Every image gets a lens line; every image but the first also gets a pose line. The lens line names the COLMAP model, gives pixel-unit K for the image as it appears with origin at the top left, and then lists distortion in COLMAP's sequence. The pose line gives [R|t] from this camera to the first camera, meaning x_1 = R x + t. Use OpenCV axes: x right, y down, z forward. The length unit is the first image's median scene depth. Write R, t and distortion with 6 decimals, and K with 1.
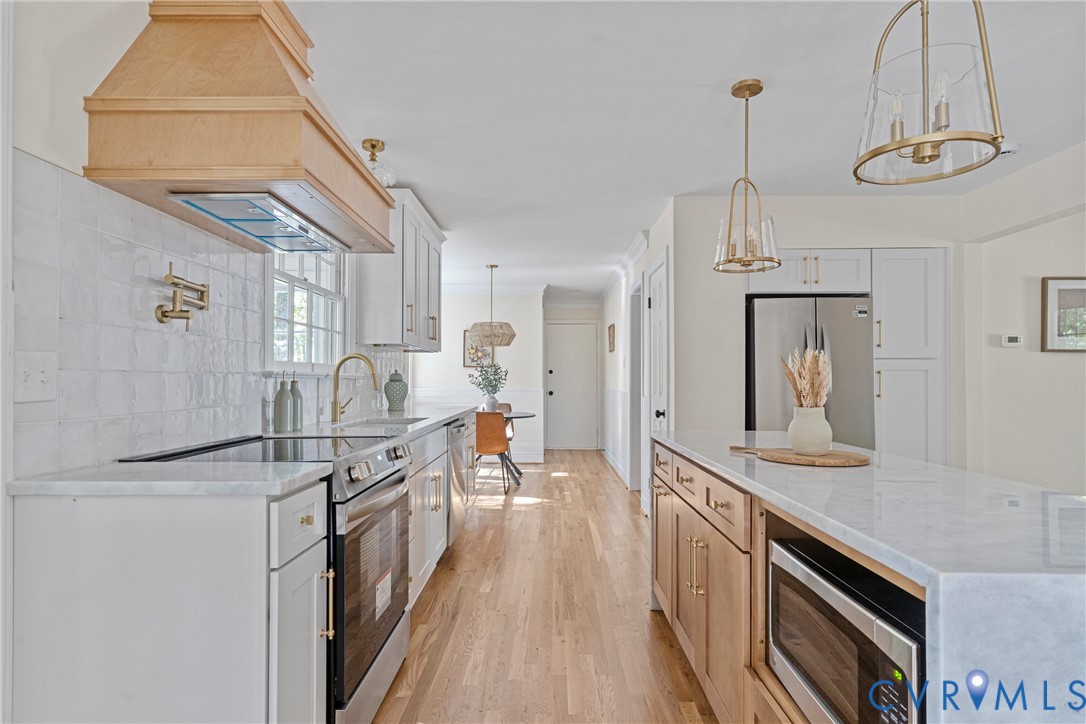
lens RADIAL K [[583.7, 0, 541.2], [0, 583.7, 371.0], [0, 0, 1]] dist [0.004915, 0.000842]
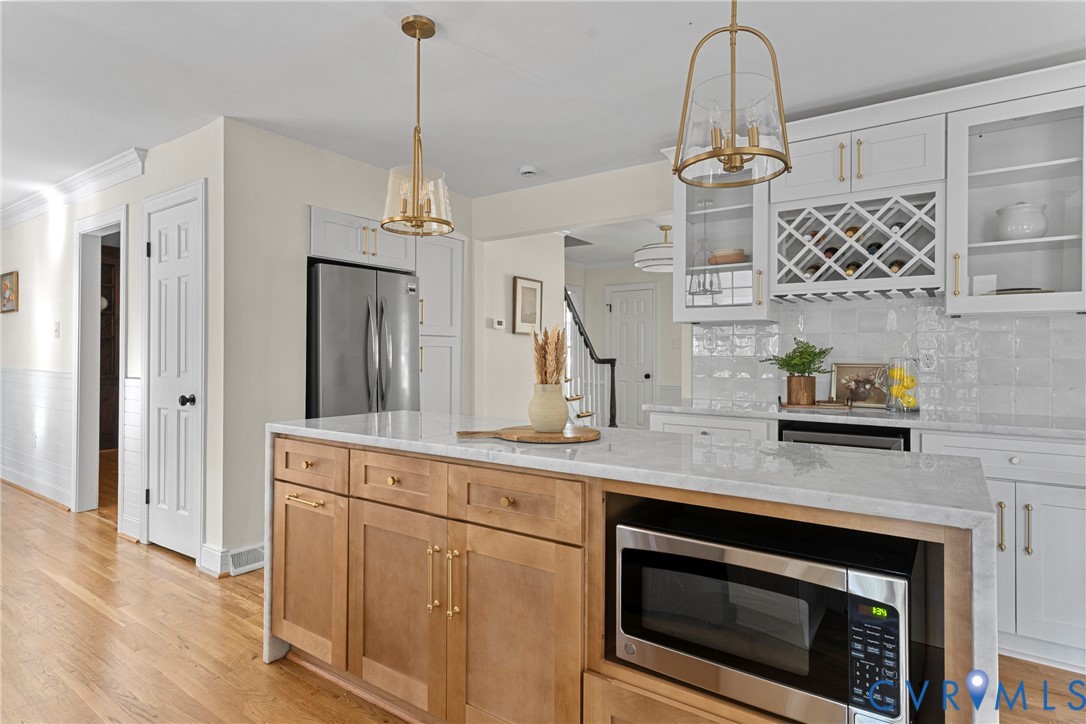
lens RADIAL K [[586.8, 0, 547.6], [0, 586.8, 352.1], [0, 0, 1]] dist [0.004399, 0.001276]
pose [[0.565187, 0.005186, 0.824947, -0.205956], [-0.014694, 0.999885, 0.003782, 0.002336], [-0.824832, -0.014259, 0.565198, 0.251533]]
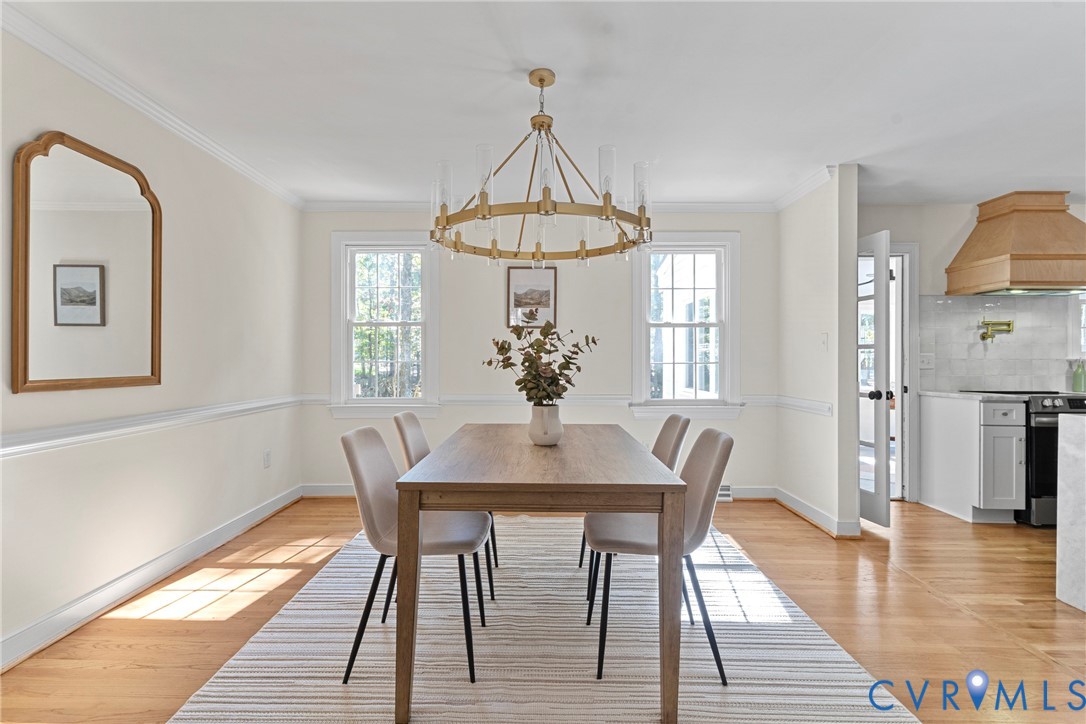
lens RADIAL K [[524.7, 0, 538.6], [0, 524.7, 359.2], [0, 0, 1]] dist [-0.000210, -0.000628]
pose [[-0.003010, -0.004884, -0.999984, 0.911534], [0.007799, 0.999958, -0.004907, -0.001850], [0.999965, -0.007814, -0.002972, -0.516013]]
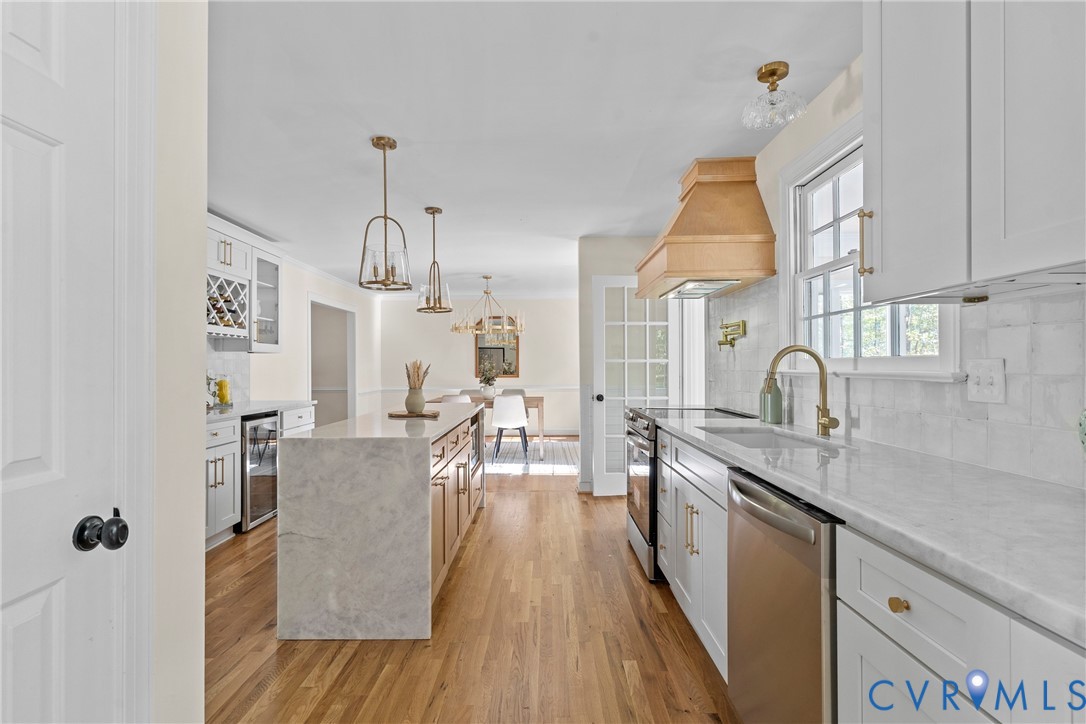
lens RADIAL K [[531.9, 0, 530.4], [0, 531.9, 351.8], [0, 0, 1]] dist [0.002462, 0.001399]
pose [[-0.999918, 0.002735, 0.012482, 0.019849], [0.002247, 0.999237, -0.038991, 0.003126], [-0.012580, -0.038960, -0.999162, 1.610912]]
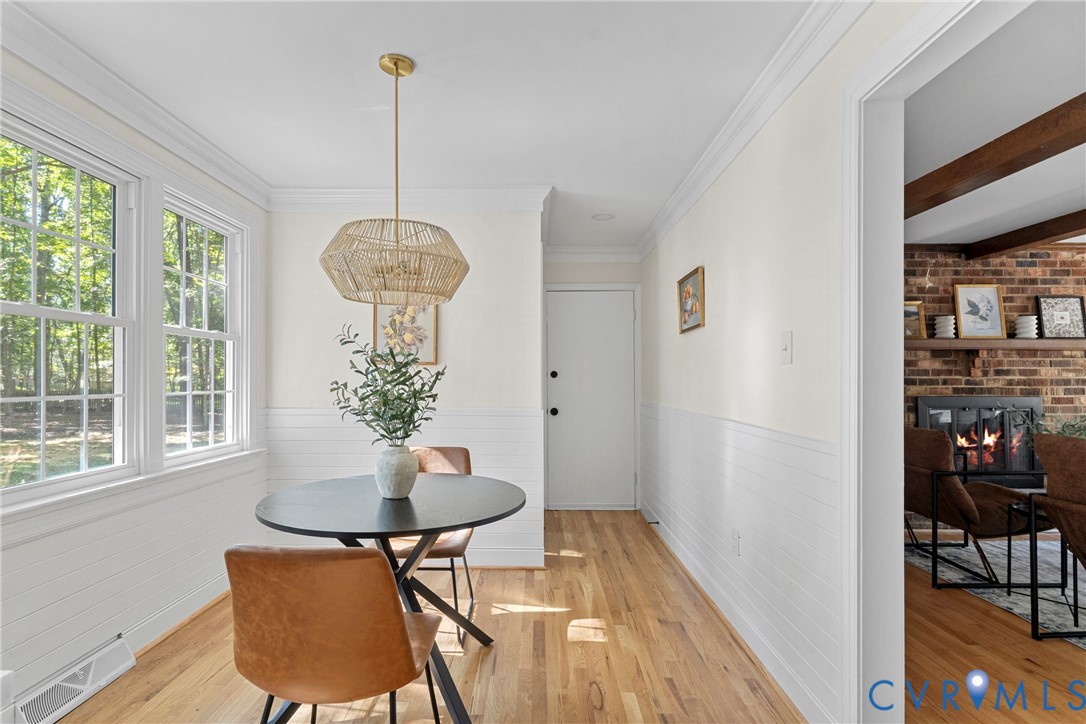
lens RADIAL K [[523.5, 0, 530.1], [0, 523.5, 366.5], [0, 0, 1]] dist [0.003896, 0.000864]
pose [[0.999969, -0.001964, -0.007622, -0.009981], [0.001859, 0.999903, -0.013823, 0.002218], [0.007648, 0.013808, 0.999875, 1.369576]]
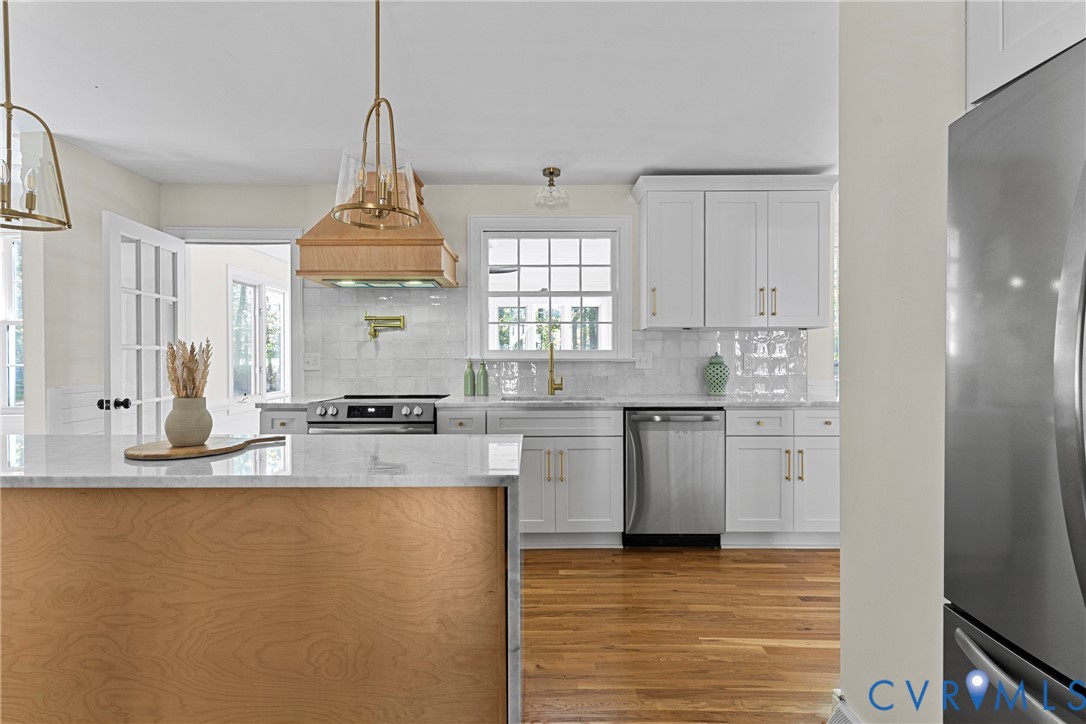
lens RADIAL K [[524.7, 0, 538.6], [0, 524.7, 359.2], [0, 0, 1]] dist [-0.000210, -0.000628]
pose [[0.013904, 0.004109, -0.999895, 0.772241], [0.013738, 0.999896, 0.004301, 0.000346], [0.999809, -0.013796, 0.013846, 0.900868]]
